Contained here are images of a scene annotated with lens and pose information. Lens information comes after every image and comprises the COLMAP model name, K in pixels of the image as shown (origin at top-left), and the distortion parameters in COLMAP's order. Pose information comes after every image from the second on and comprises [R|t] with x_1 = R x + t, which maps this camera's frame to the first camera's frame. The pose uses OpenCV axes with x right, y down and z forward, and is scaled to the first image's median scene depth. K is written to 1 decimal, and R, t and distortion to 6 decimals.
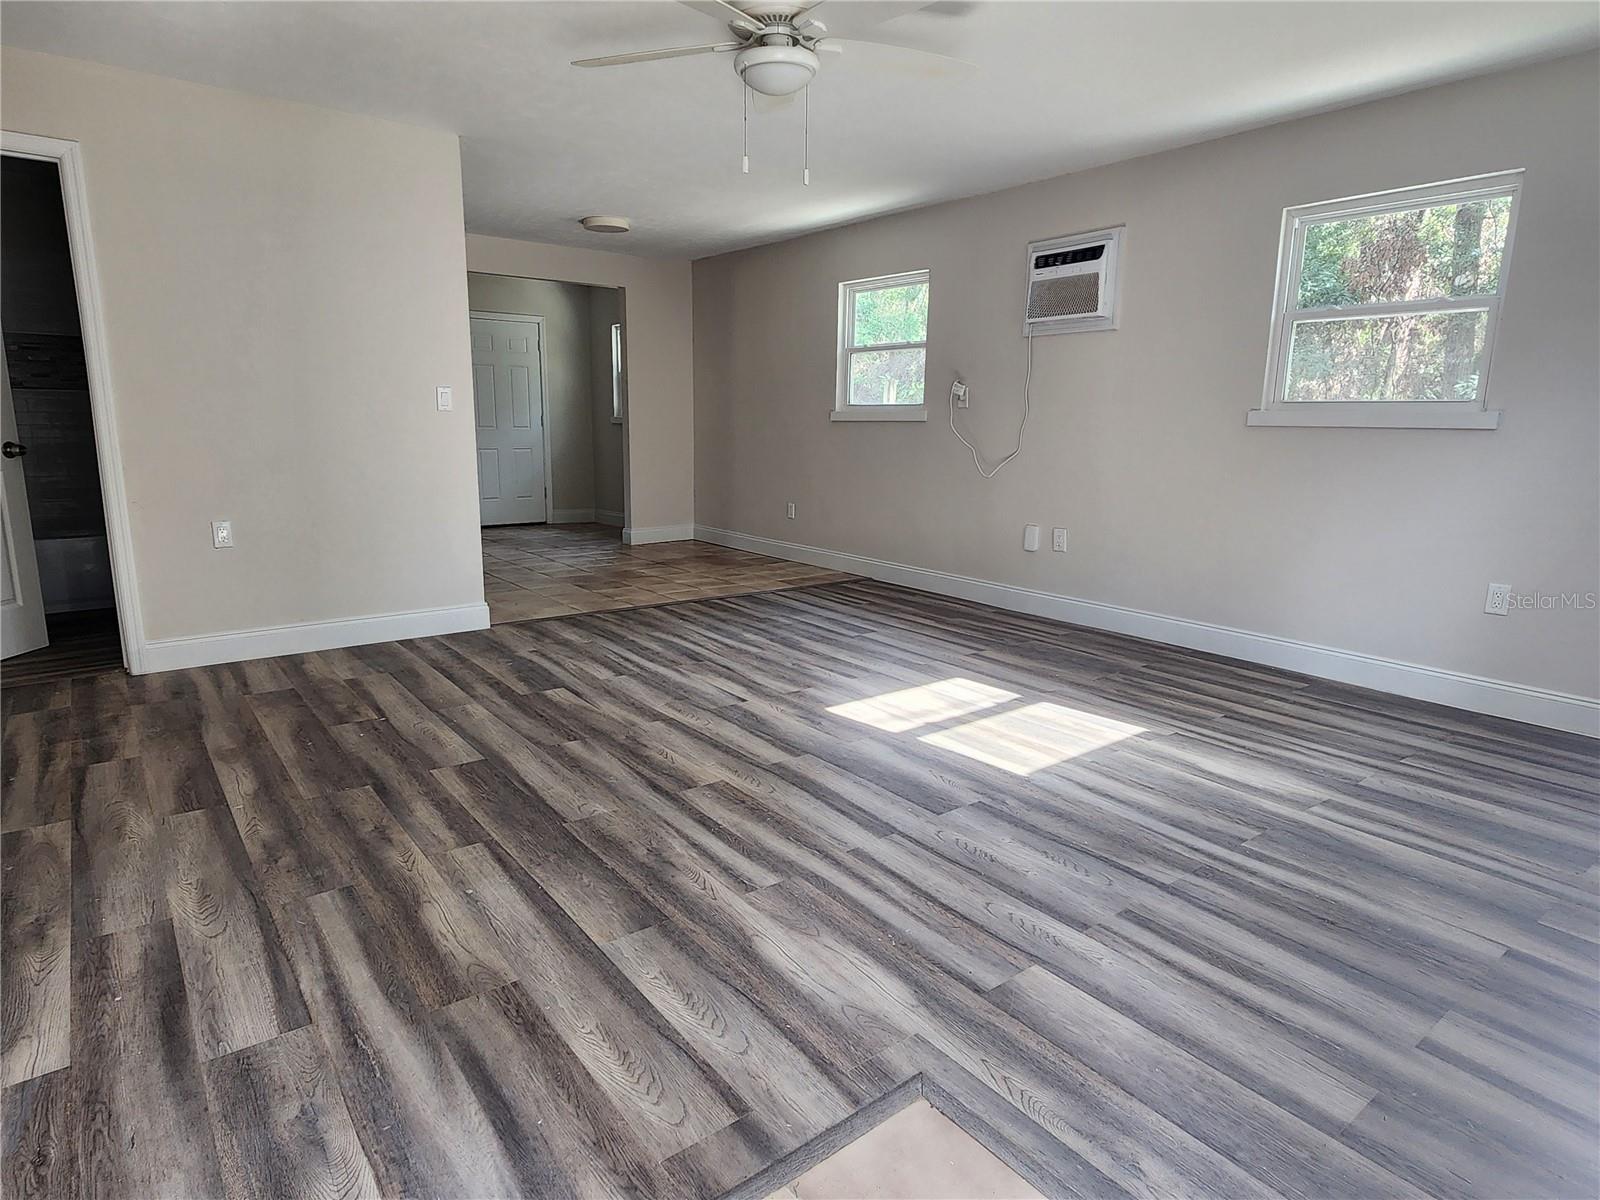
lens RADIAL K [[913.3, 0, 800.0], [0, 913.3, 600.0], [0, 0, 1]] dist [0.006321, 0.001022]
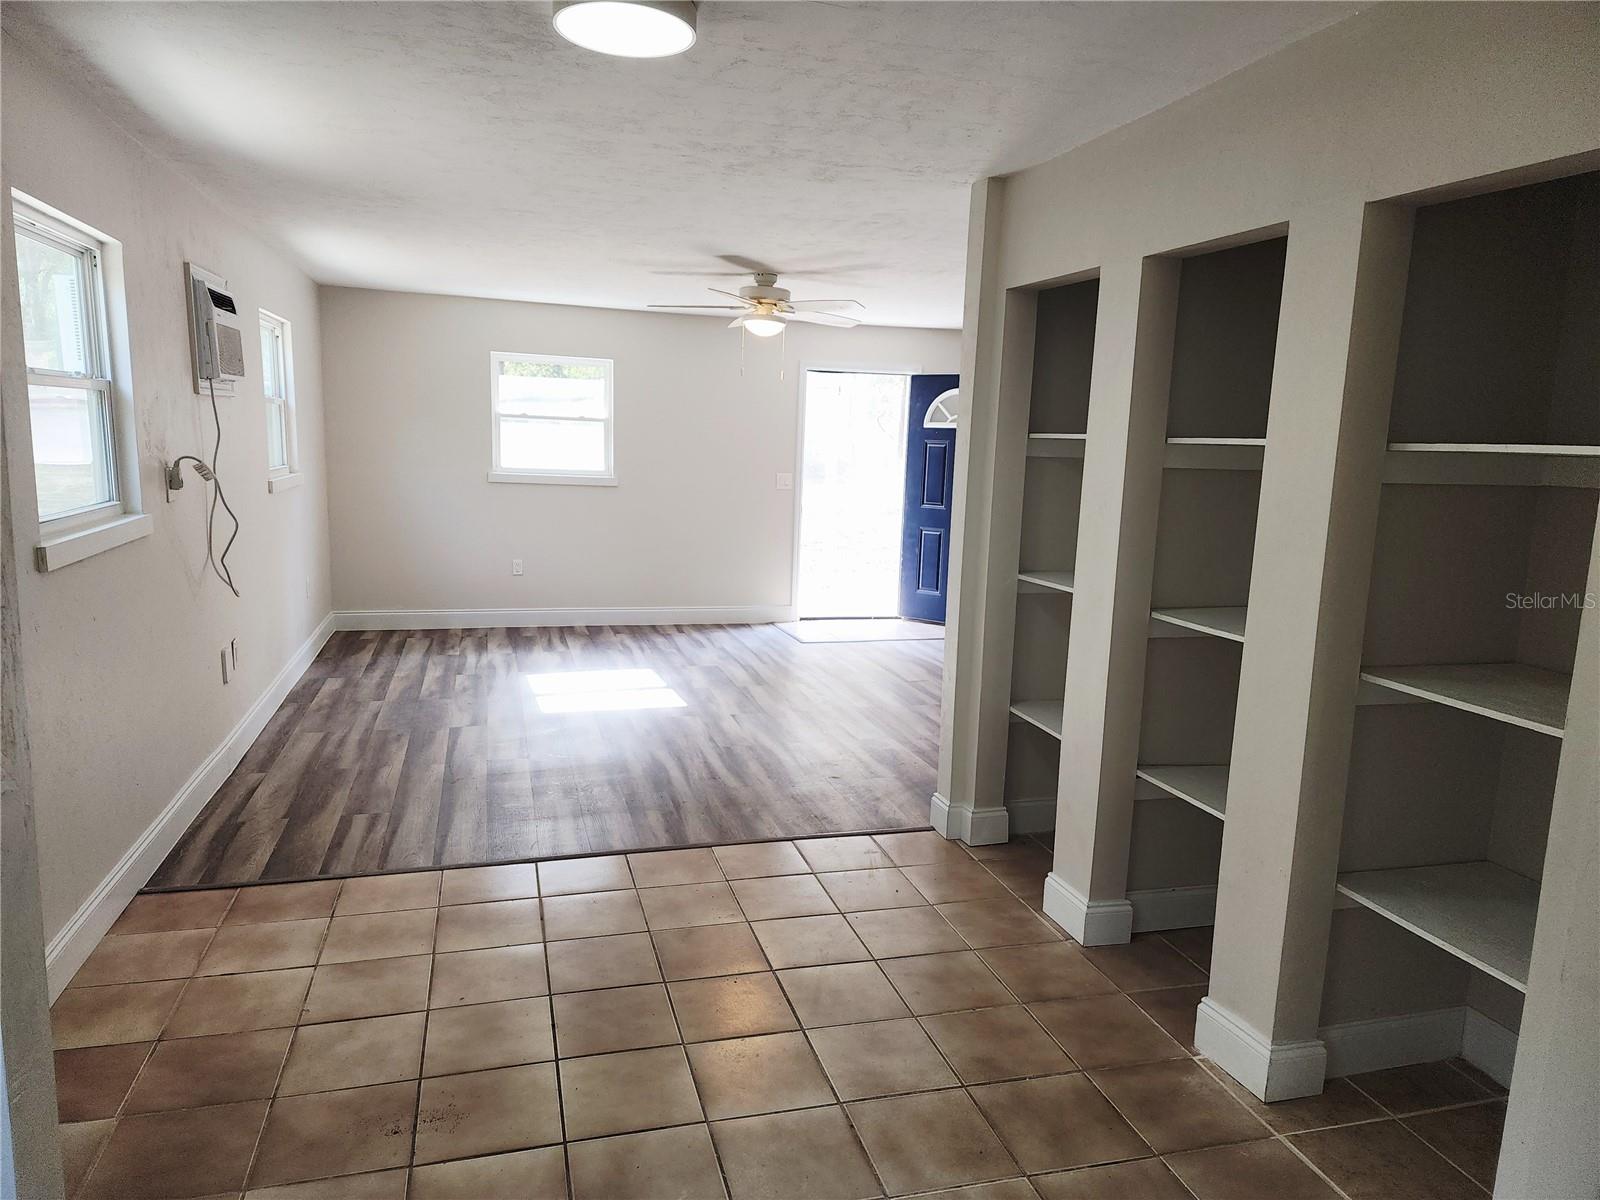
lens RADIAL K [[1061.7, 0, 794.2], [0, 1061.7, 608.3], [0, 0, 1]] dist [0.063481, -0.001811]
pose [[-0.926069, -0.102744, 0.363099, -0.813600], [0.030393, 0.938785, 0.343159, -0.668205], [-0.376129, 0.328825, -0.866257, 2.649740]]
